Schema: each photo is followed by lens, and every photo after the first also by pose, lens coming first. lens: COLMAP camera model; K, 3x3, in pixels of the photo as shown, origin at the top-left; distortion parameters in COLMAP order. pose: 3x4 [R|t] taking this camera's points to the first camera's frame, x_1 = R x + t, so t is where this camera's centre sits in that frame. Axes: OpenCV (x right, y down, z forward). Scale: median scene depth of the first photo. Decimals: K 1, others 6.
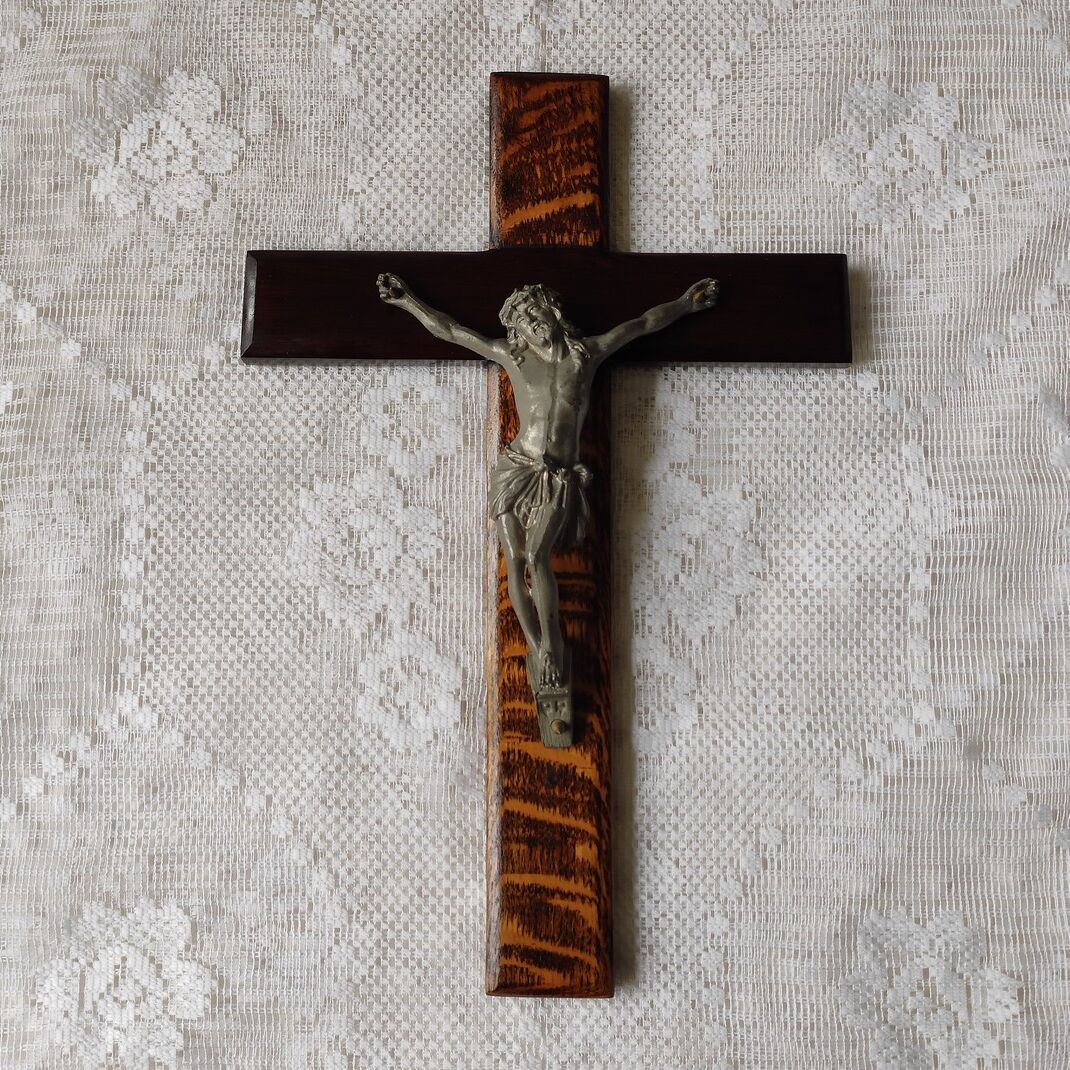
lens RADIAL K [[1175.5, 0, 558.4], [0, 1175.5, 513.7], [0, 0, 1]] dist [-0.047752, 0.000000]
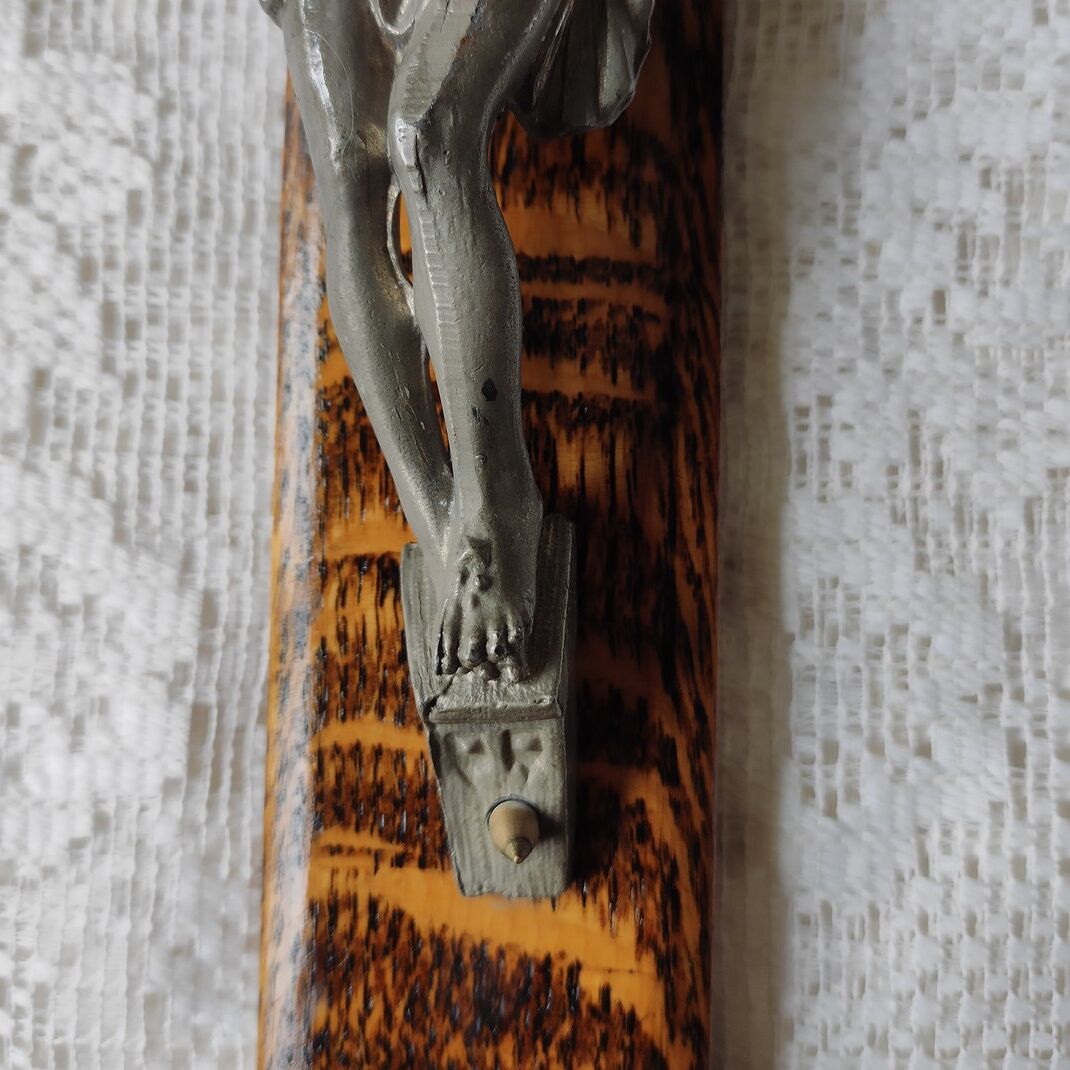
lens RADIAL K [[1175.5, 0, 536.3], [0, 1175.5, 536.2], [0, 0, 1]] dist [-0.047752, 0.000000]
pose [[0.998956, 0.019879, -0.041133, 0.013558], [-0.015844, 0.995236, 0.096199, 0.088884], [0.042849, -0.095447, 0.994512, 0.720471]]
